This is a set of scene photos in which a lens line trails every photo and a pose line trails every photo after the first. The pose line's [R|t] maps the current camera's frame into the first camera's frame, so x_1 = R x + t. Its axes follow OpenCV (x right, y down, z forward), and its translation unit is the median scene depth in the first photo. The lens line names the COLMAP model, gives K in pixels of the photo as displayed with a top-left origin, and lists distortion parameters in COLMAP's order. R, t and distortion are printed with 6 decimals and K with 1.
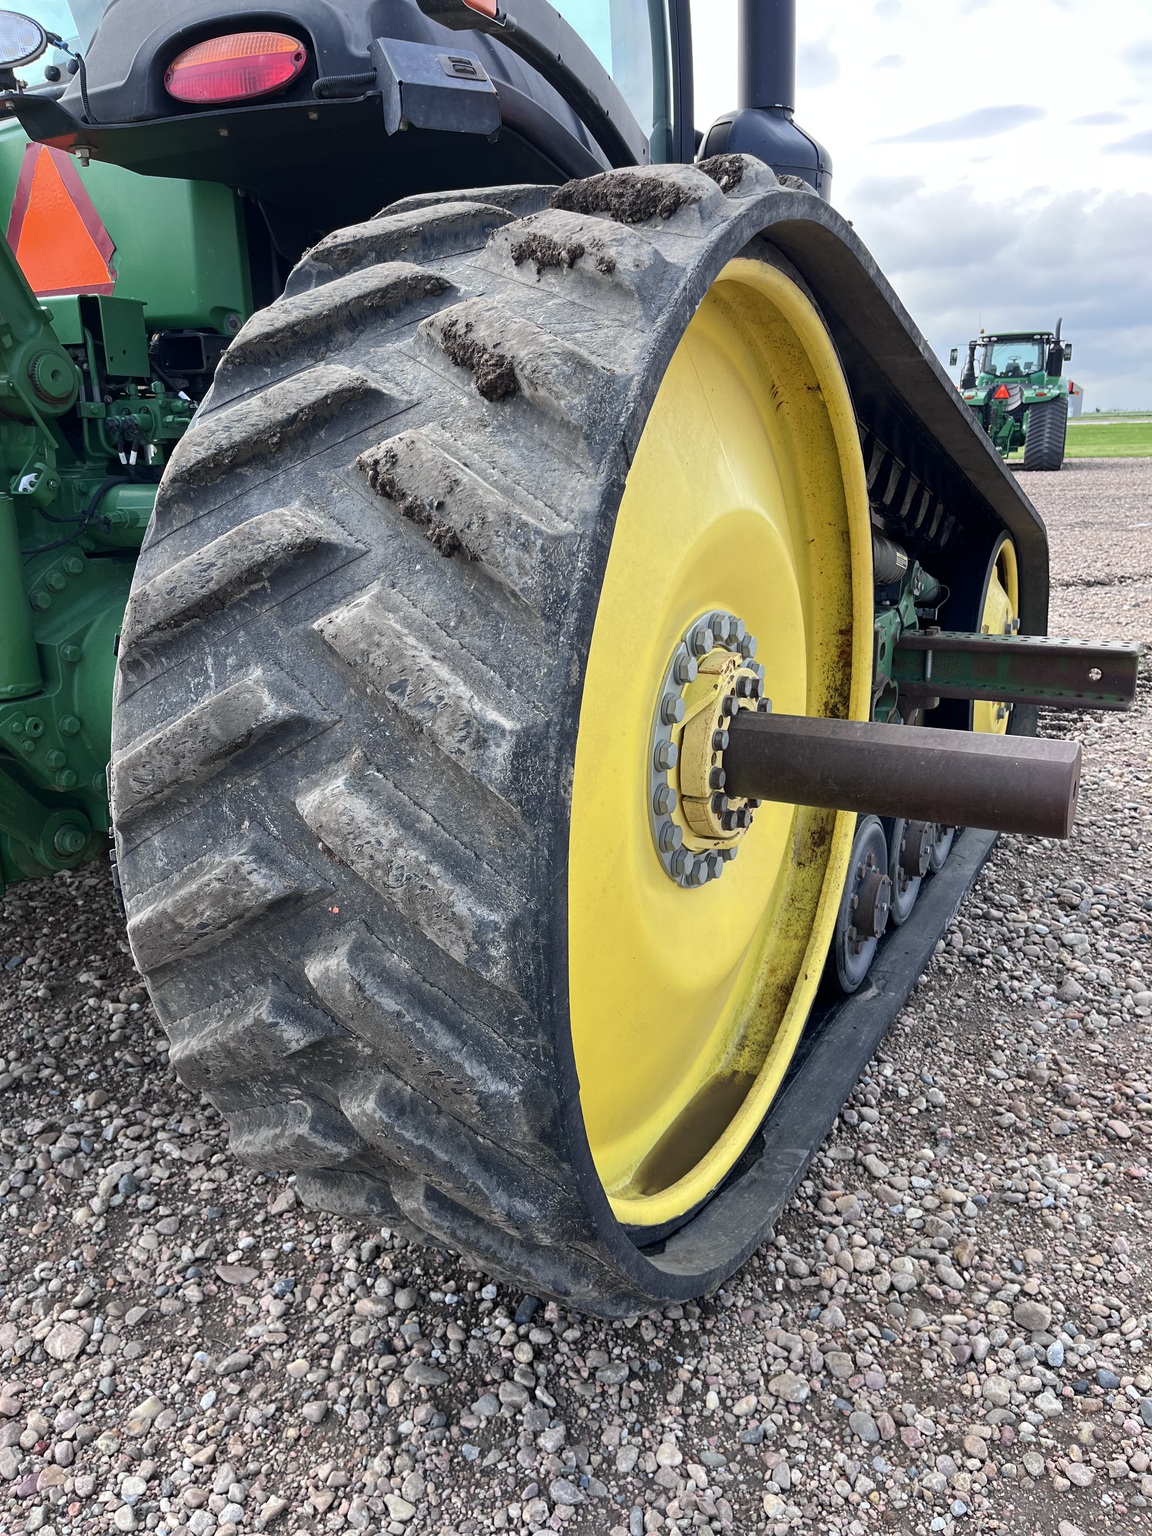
lens RADIAL K [[1167.1, 0, 579.9], [0, 1167.1, 780.6], [0, 0, 1]] dist [0.046489, -0.066211]
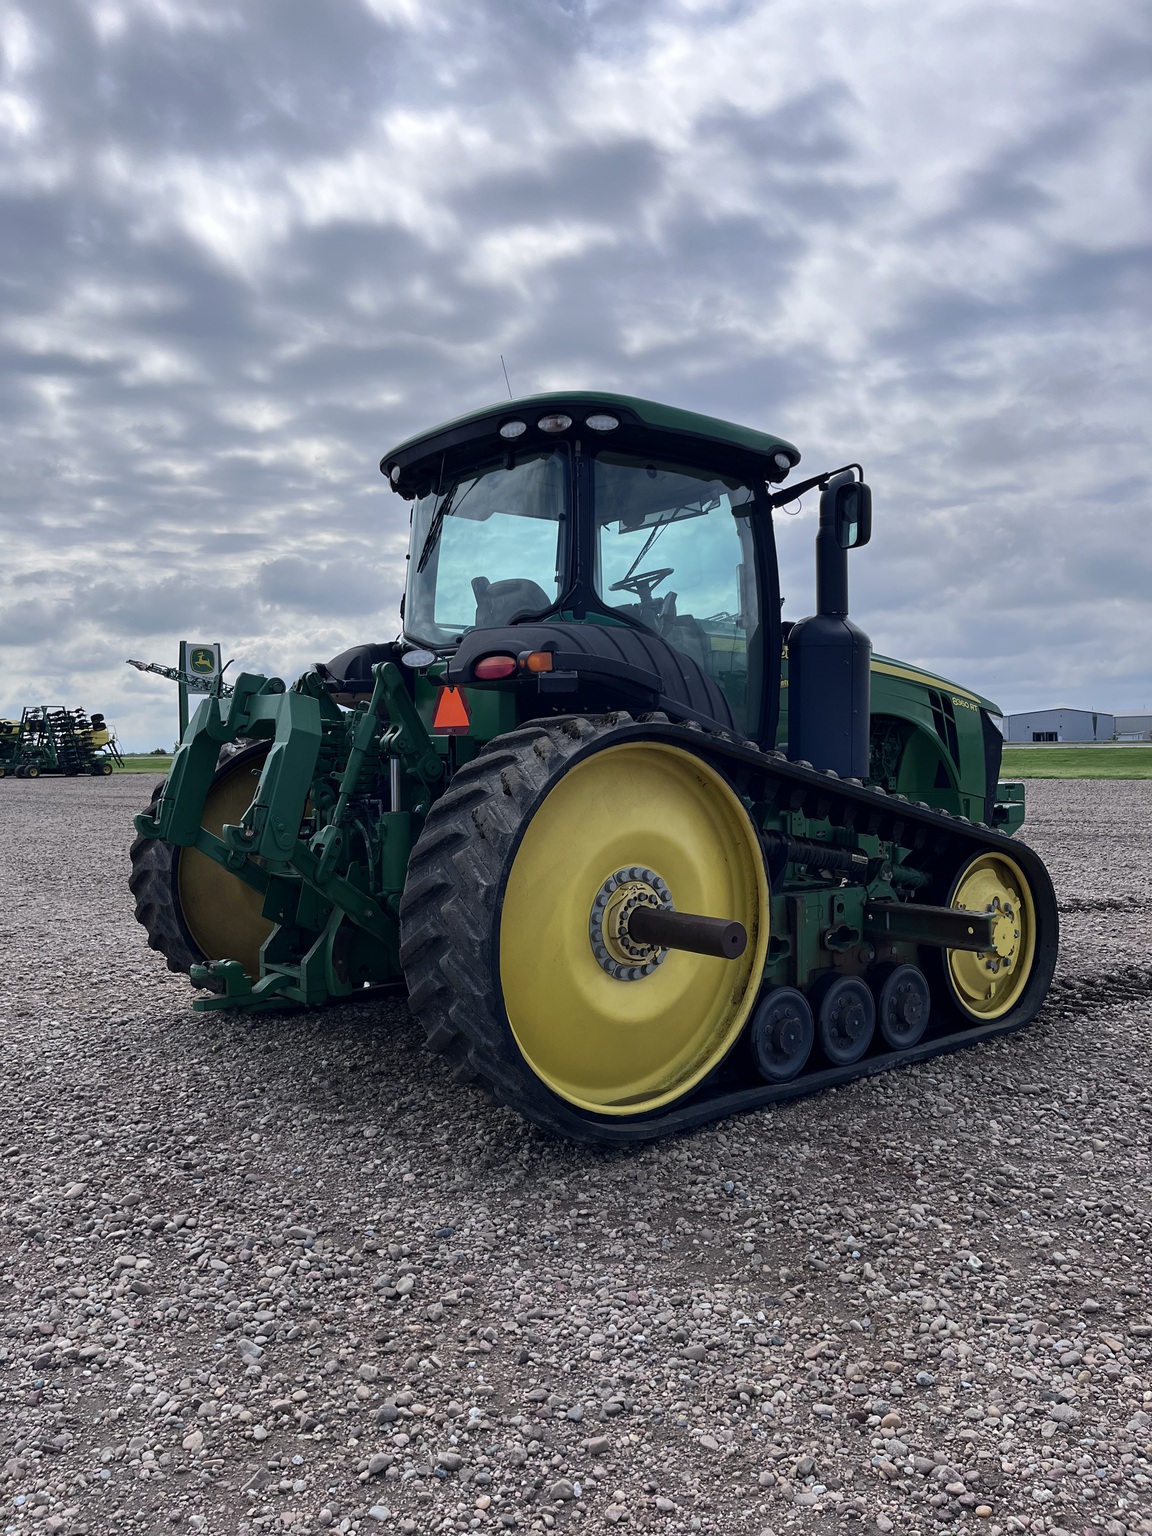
lens RADIAL K [[1167.1, 0, 574.1], [0, 1167.1, 769.0], [0, 0, 1]] dist [0.046489, -0.066211]
pose [[0.921659, 0.016325, -0.387657, 1.004911], [-0.116809, 0.964437, -0.237100, 0.274480], [0.370001, 0.263807, 0.890789, -1.404068]]
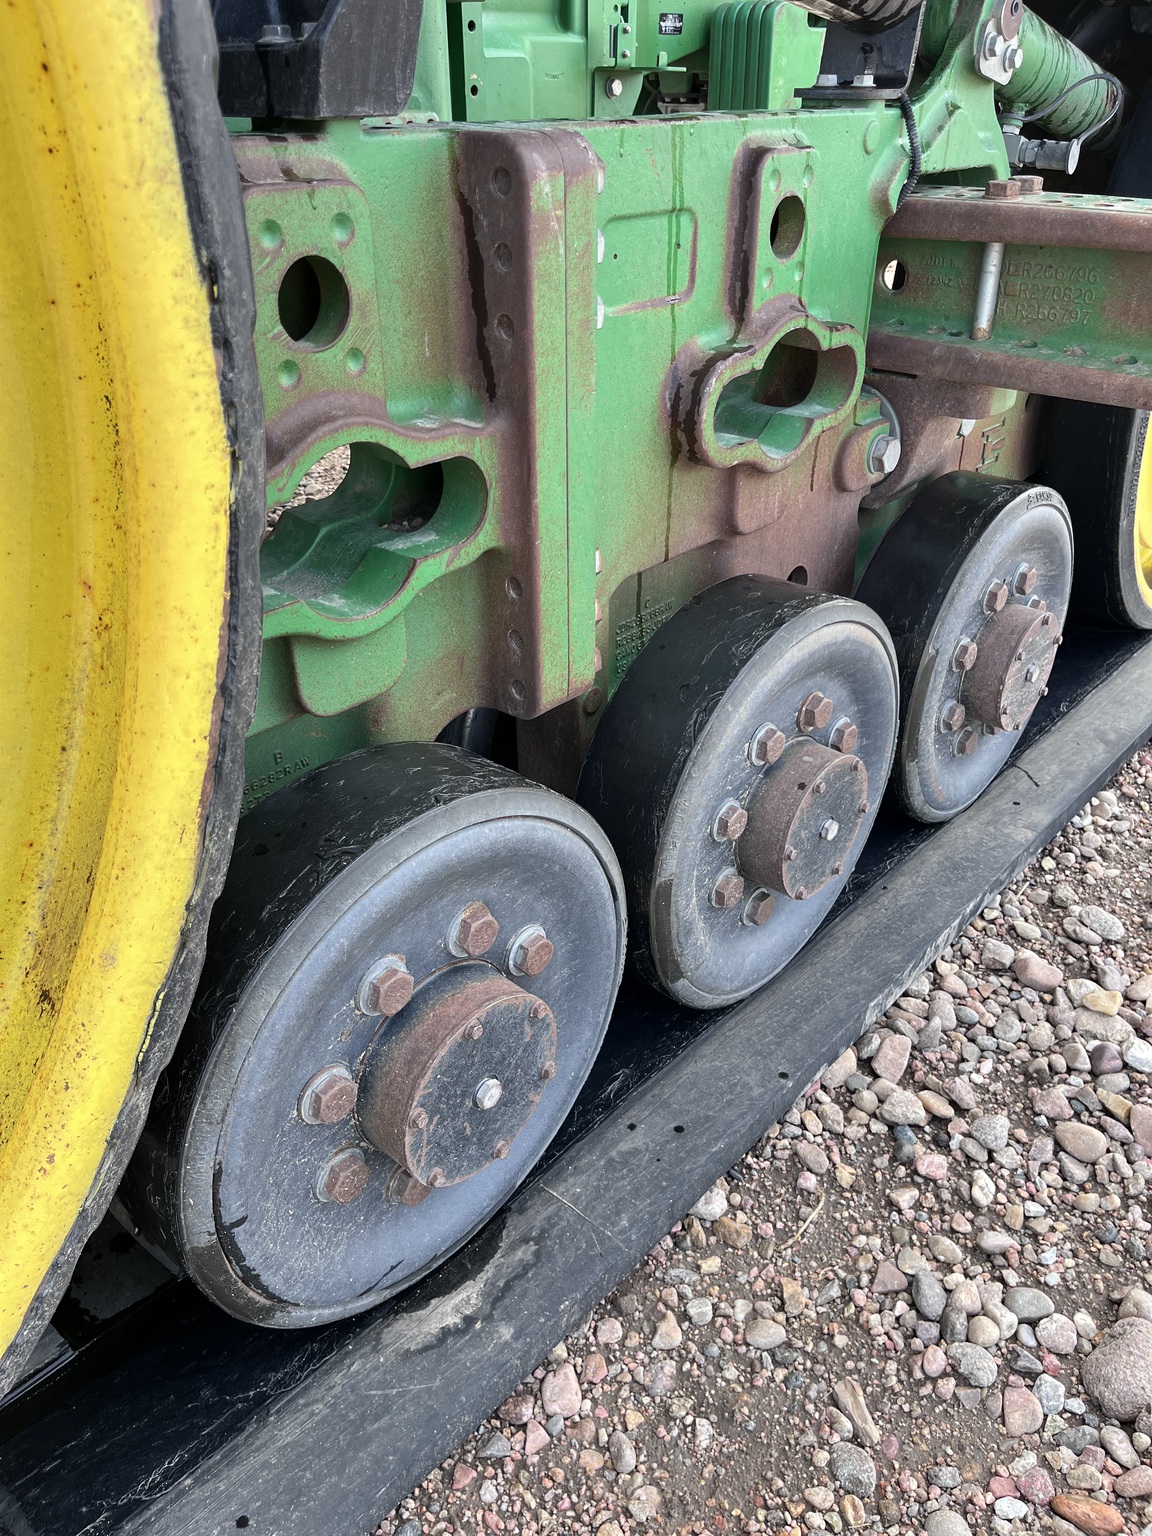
lens RADIAL K [[1167.1, 0, 571.5], [0, 1167.1, 759.6], [0, 0, 1]] dist [0.046489, -0.066211]
pose [[0.969374, 0.129953, -0.208389, 0.504791], [-0.073309, 0.962959, 0.259492, -0.083105], [0.234391, -0.236268, 0.942994, 1.122003]]
